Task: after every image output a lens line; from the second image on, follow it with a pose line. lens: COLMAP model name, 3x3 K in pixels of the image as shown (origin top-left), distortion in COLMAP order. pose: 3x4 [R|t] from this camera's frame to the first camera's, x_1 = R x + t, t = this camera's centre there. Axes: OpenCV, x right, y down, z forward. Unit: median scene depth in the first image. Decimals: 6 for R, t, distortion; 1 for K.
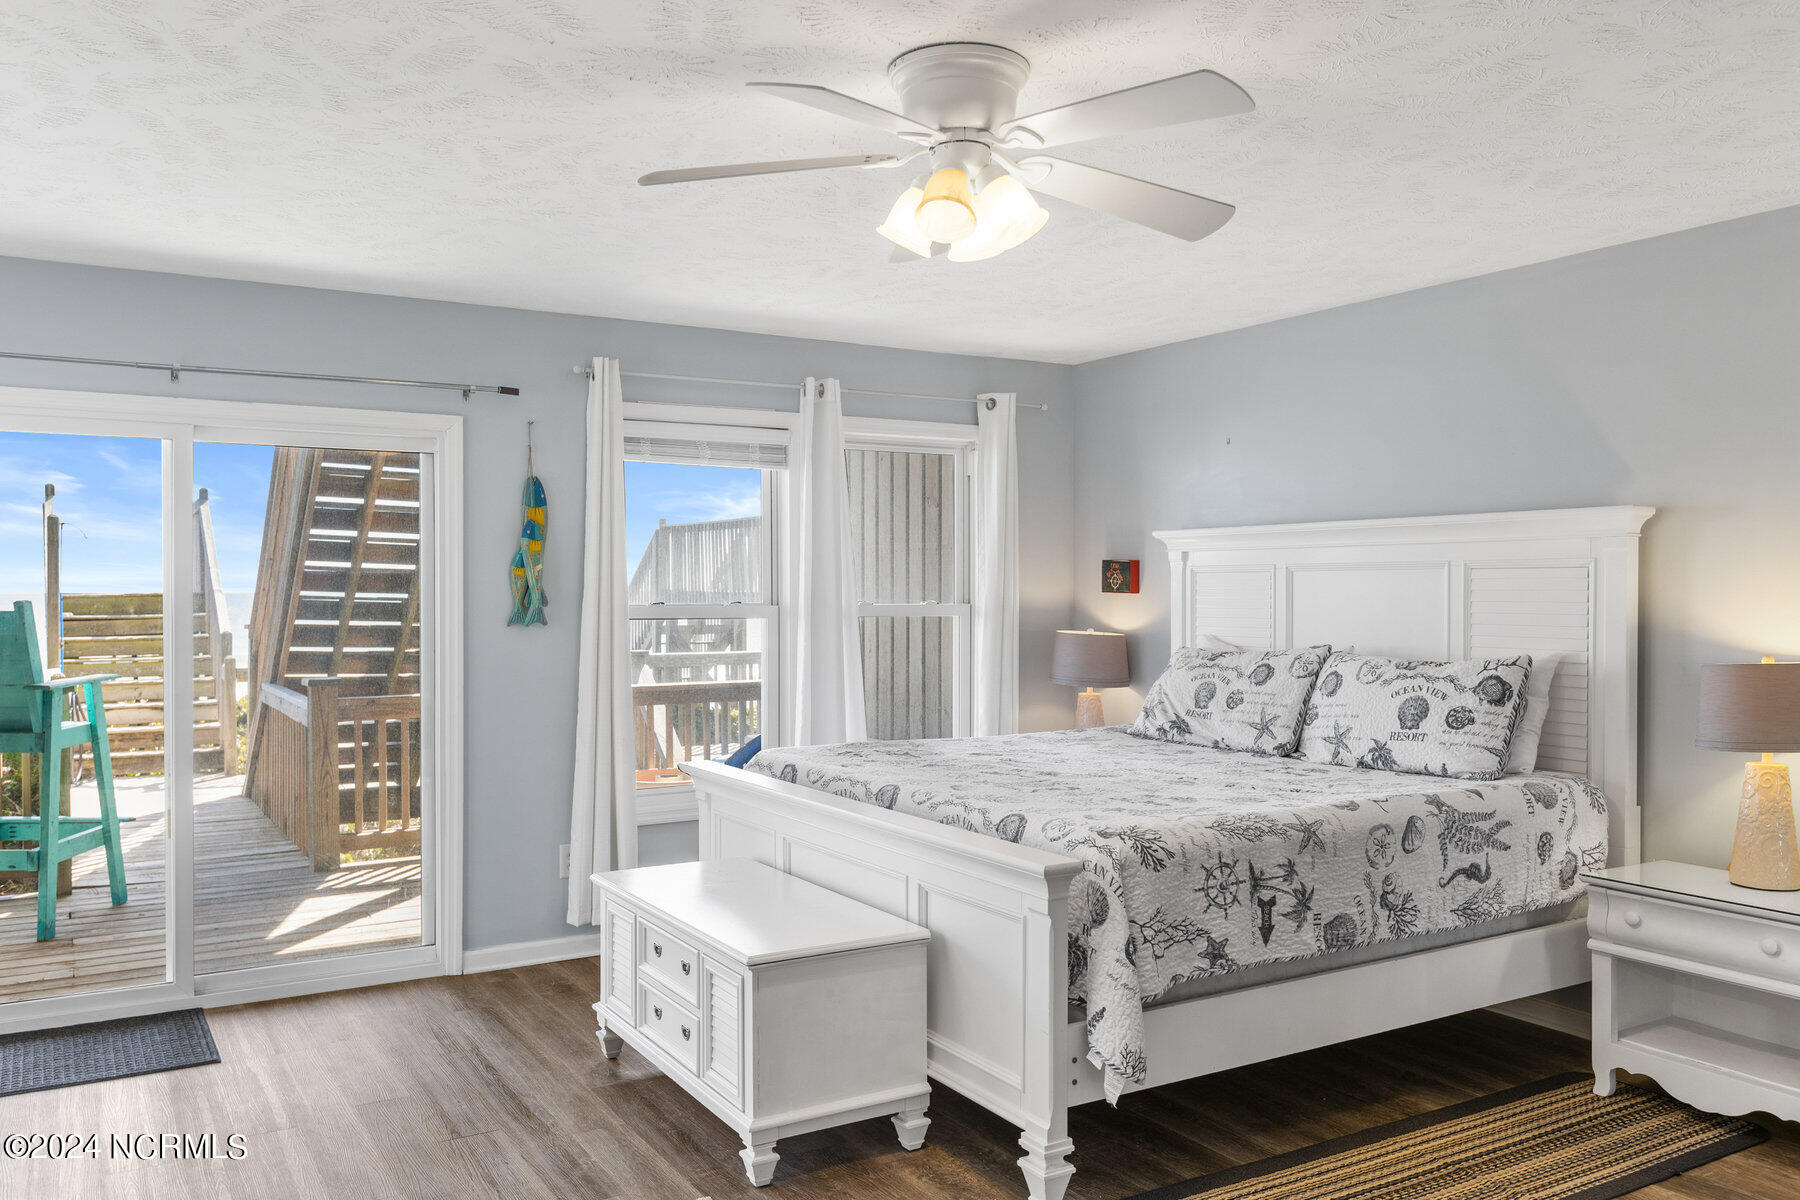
lens RADIAL K [[1404.2, 0, 900.0], [0, 1404.2, 600.0], [0, 0, 1]] dist [0.002871, 0.000403]
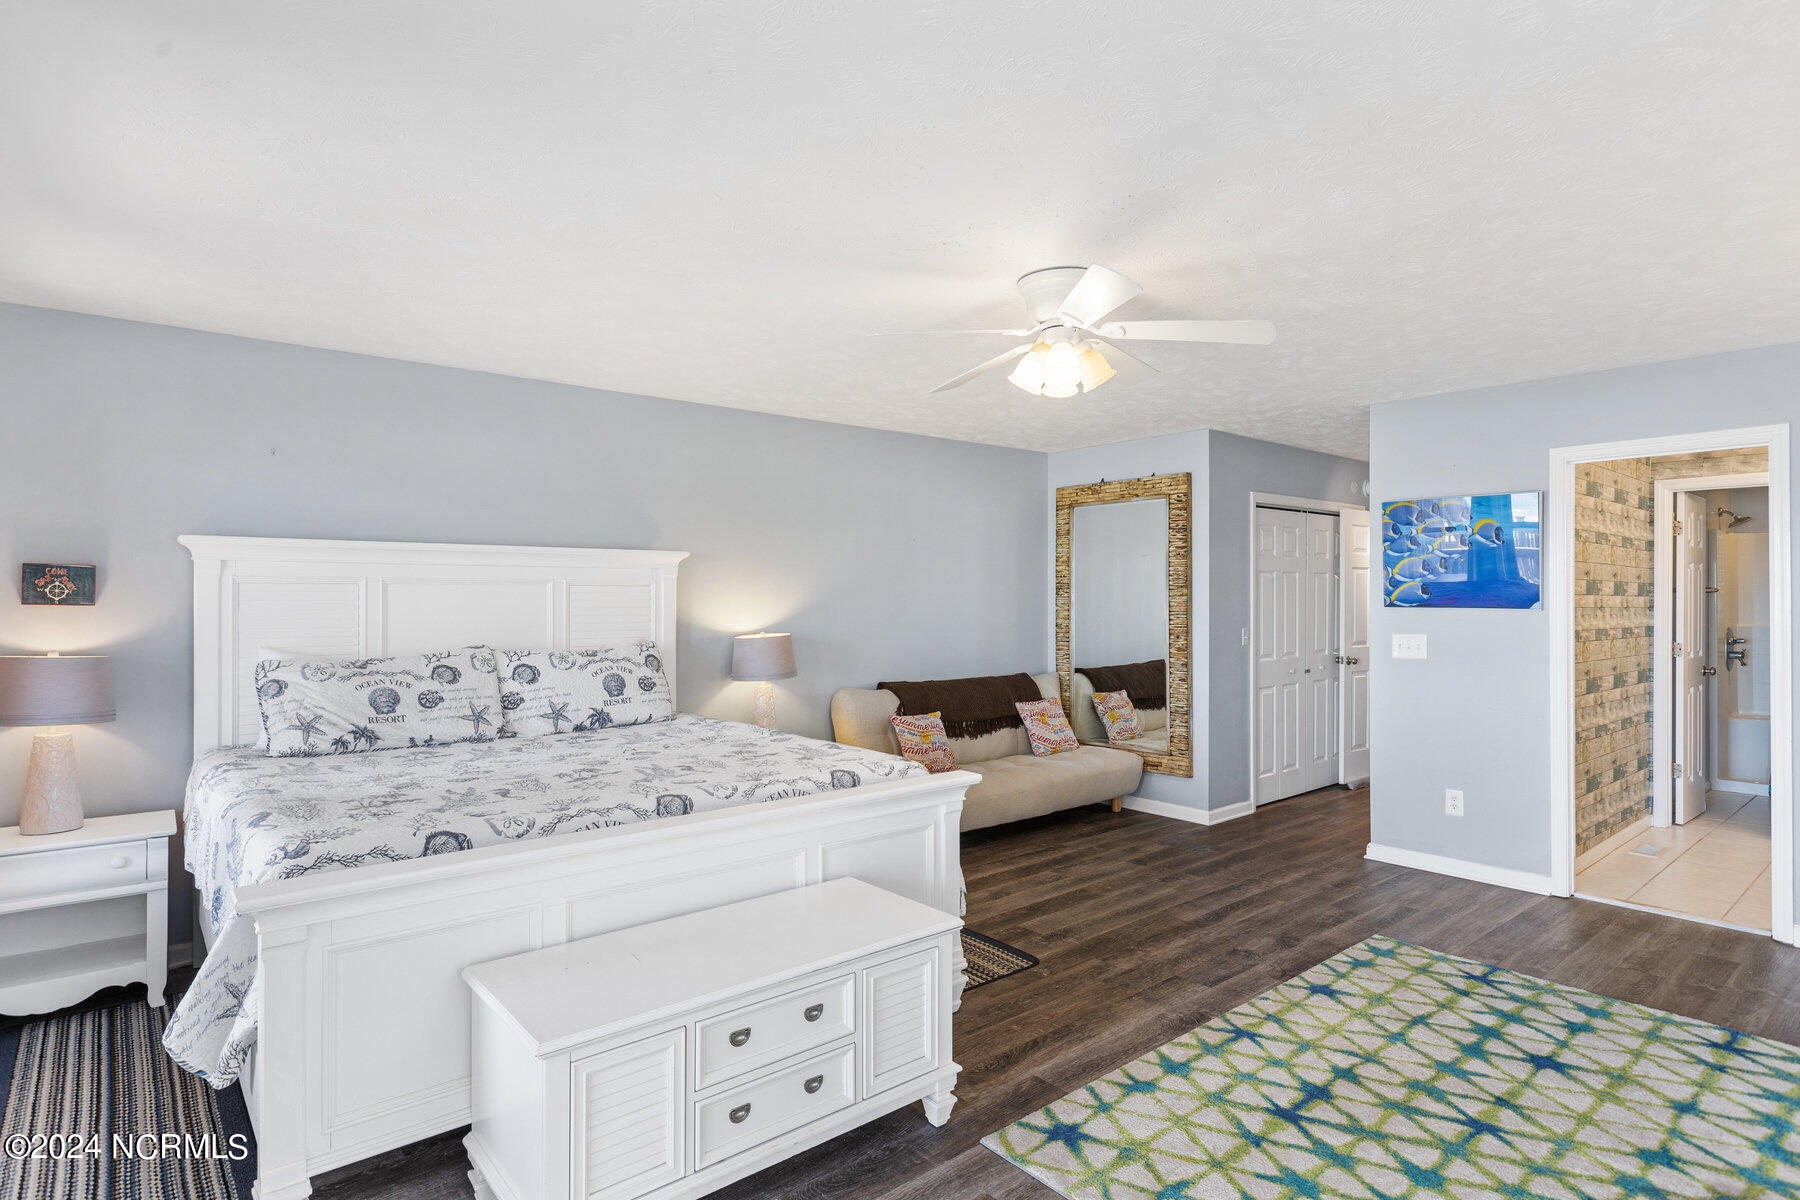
lens RADIAL K [[941.7, 0, 900.0], [0, 941.7, 600.0], [0, 0, 1]] dist [-0.001389, -0.000554]
pose [[-0.154773, -0.000626, 0.987950, -0.702880], [0.010367, 0.999944, 0.002258, -0.006625], [-0.987896, 0.010591, -0.154757, 0.951959]]
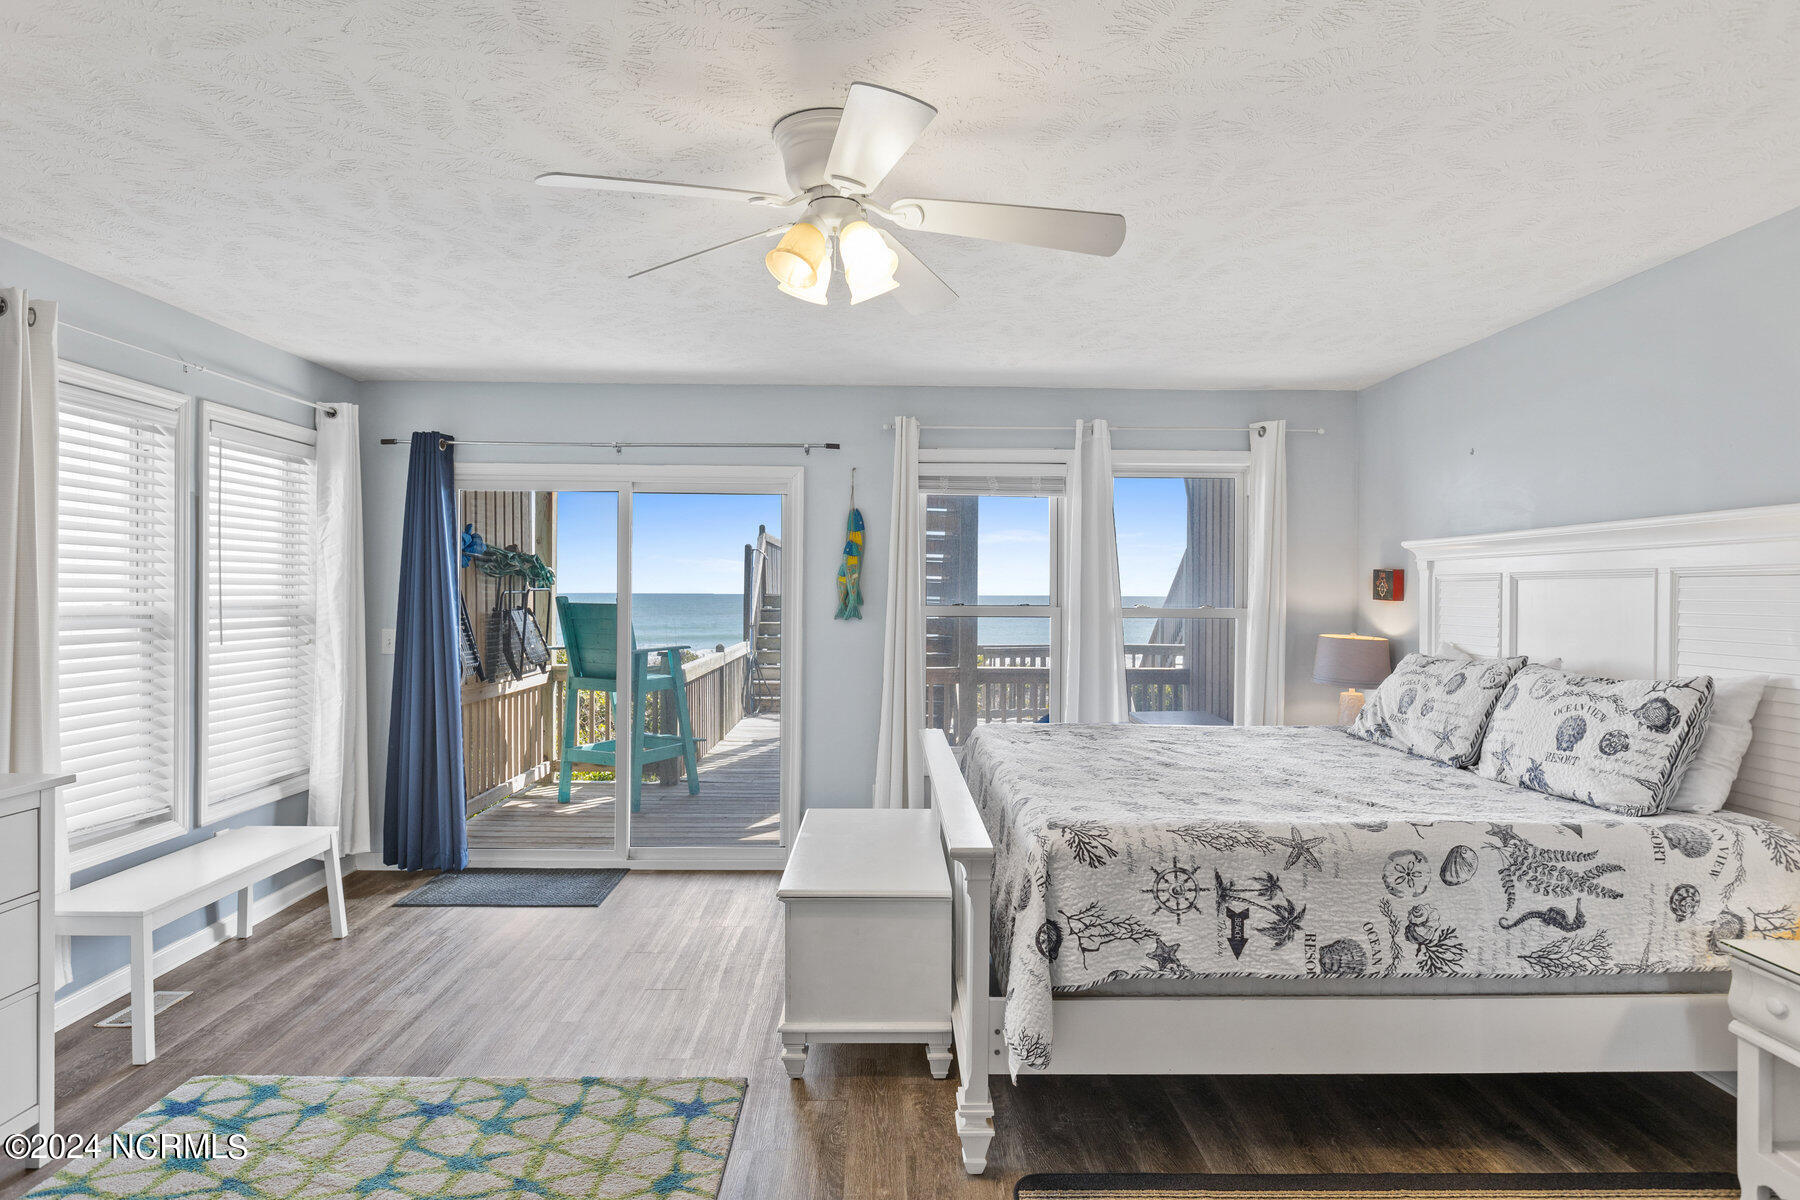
lens RADIAL K [[1034.0, 0, 901.8], [0, 1034.0, 593.2], [0, 0, 1]] dist [-0.002950, -0.000973]
pose [[0.866261, 0.007801, -0.499531, 0.357782], [-0.012015, 0.999914, -0.005221, -0.003033], [0.499448, 0.010525, 0.866280, 0.215248]]
